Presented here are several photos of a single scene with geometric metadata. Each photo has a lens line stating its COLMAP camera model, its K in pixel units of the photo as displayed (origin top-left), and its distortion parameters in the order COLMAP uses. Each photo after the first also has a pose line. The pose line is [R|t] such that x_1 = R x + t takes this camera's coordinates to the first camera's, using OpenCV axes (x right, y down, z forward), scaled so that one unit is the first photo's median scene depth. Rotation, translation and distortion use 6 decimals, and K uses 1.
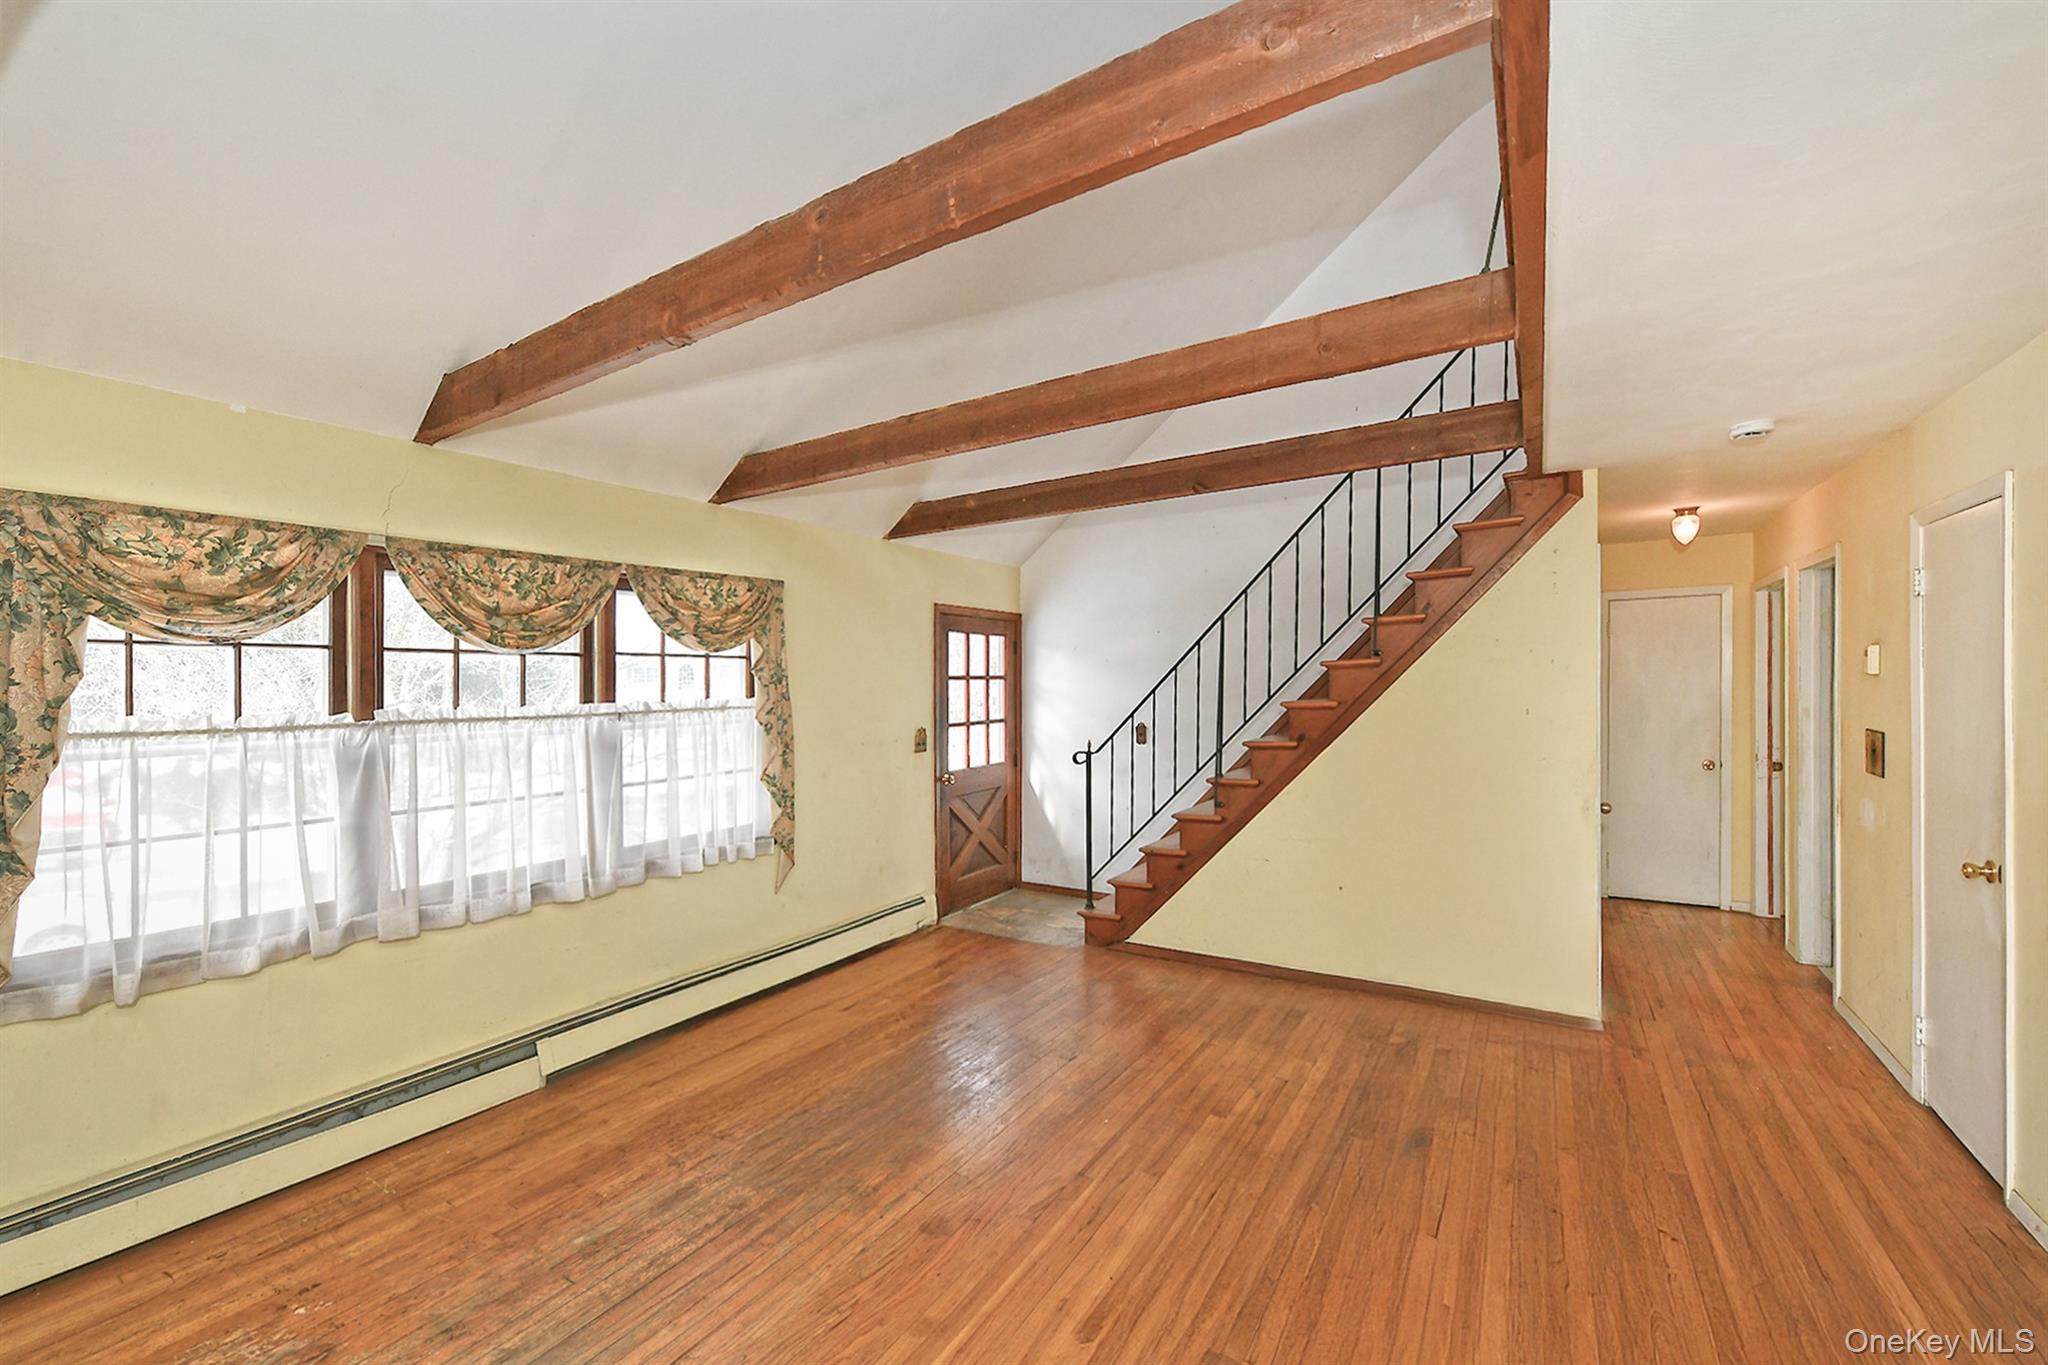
lens RADIAL K [[809.7, 0, 1041.9], [0, 809.7, 693.5], [0, 0, 1]] dist [-0.004550, -0.000159]
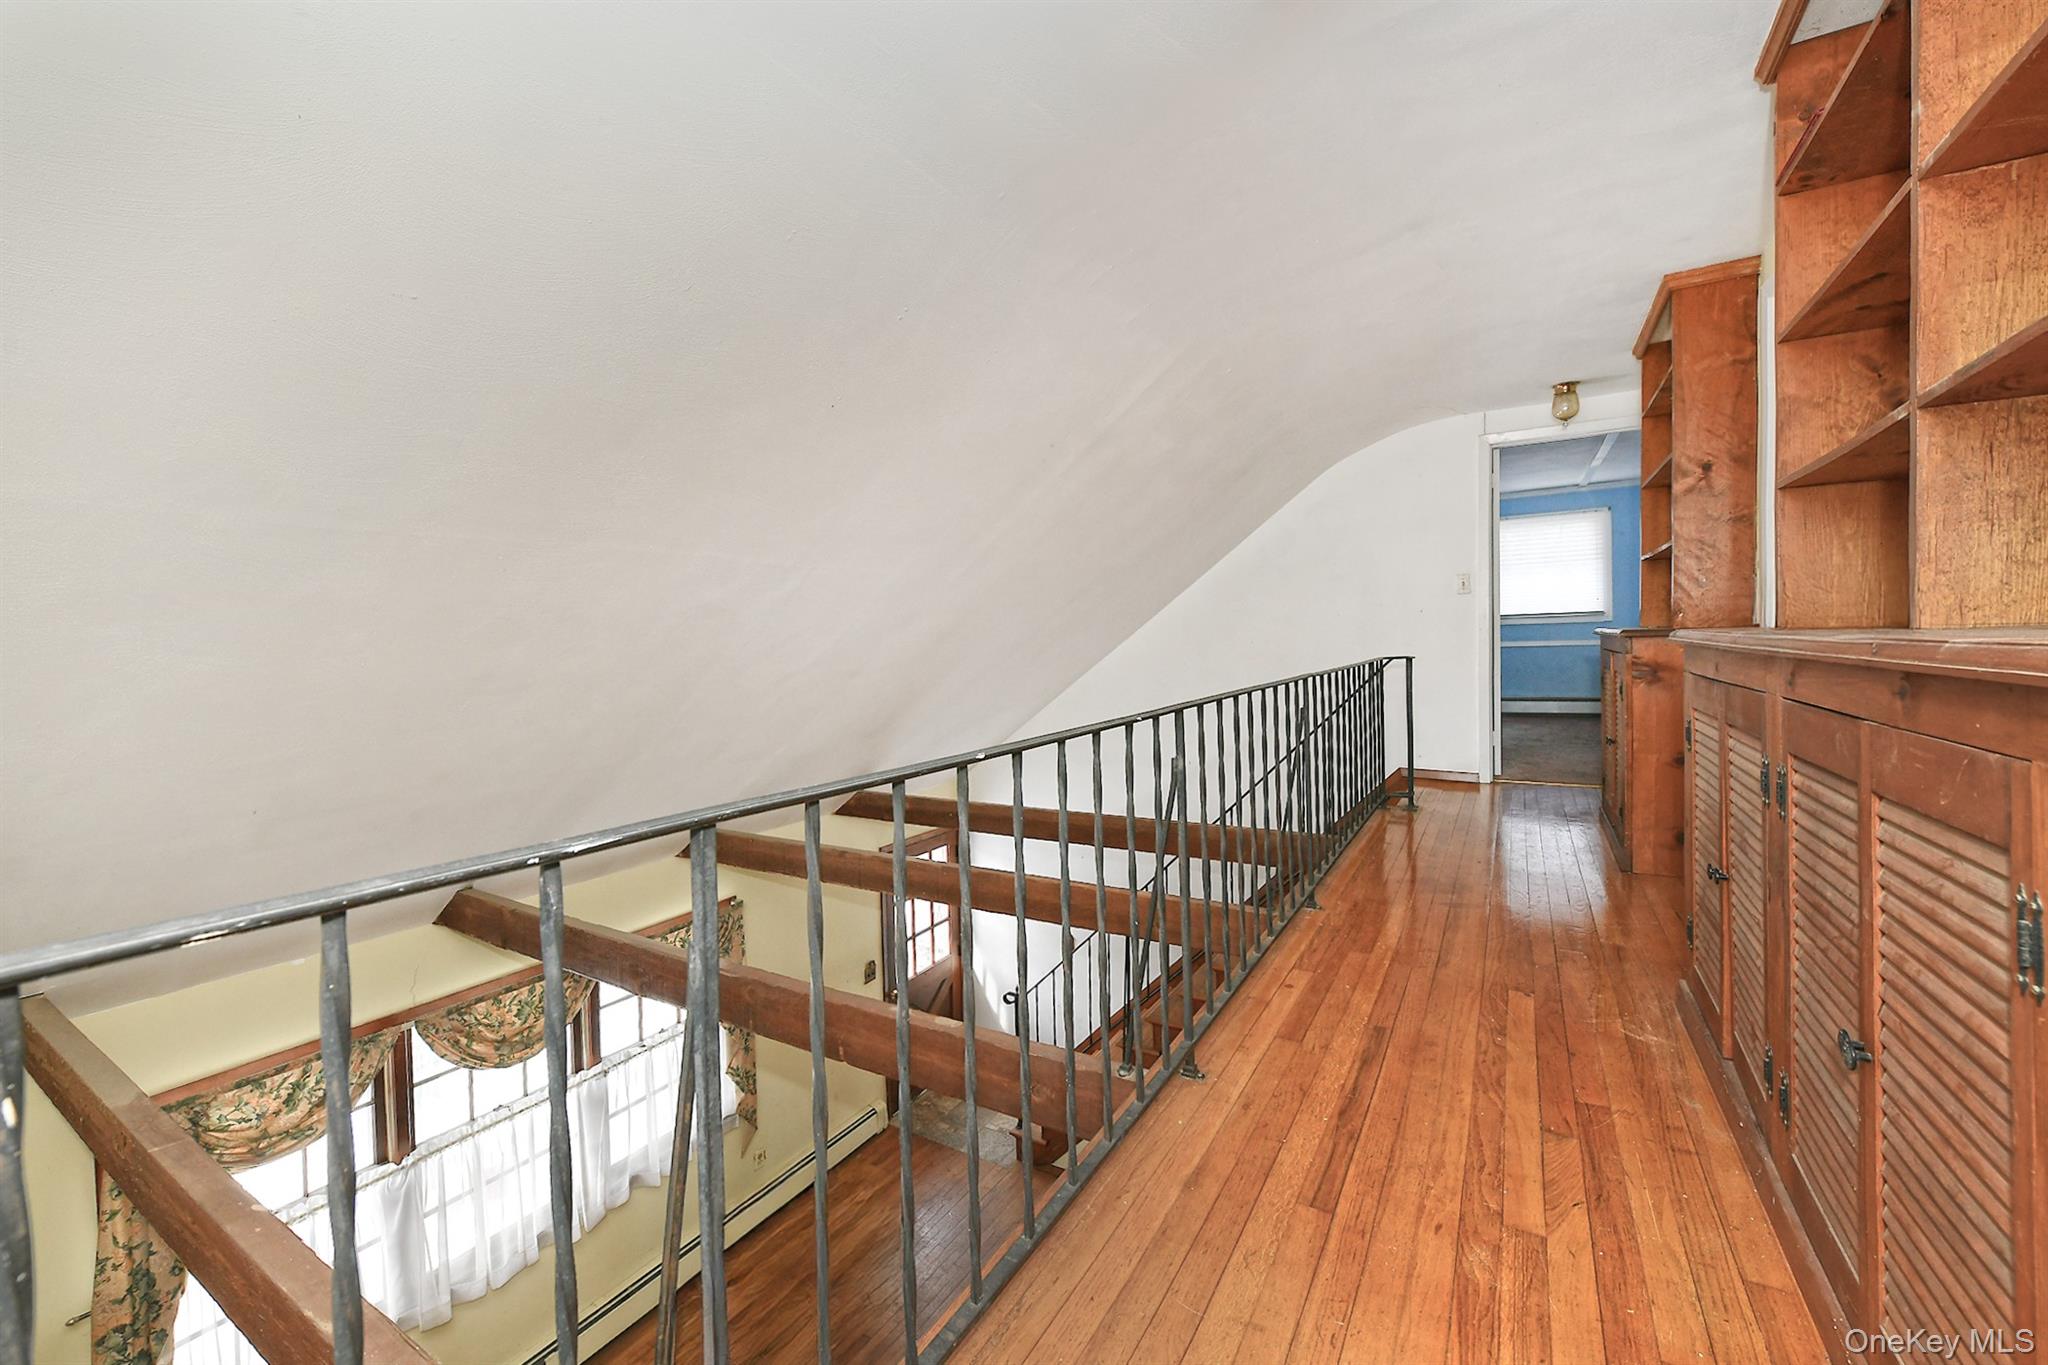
lens RADIAL K [[809.7, 0, 1008.6], [0, 809.7, 672.5], [0, 0, 1]] dist [-0.004550, -0.000159]
pose [[0.999817, -0.015636, -0.011063, 0.059062], [0.015898, 0.999586, 0.023977, -0.364420], [0.010684, -0.024148, 0.999651, -0.105754]]
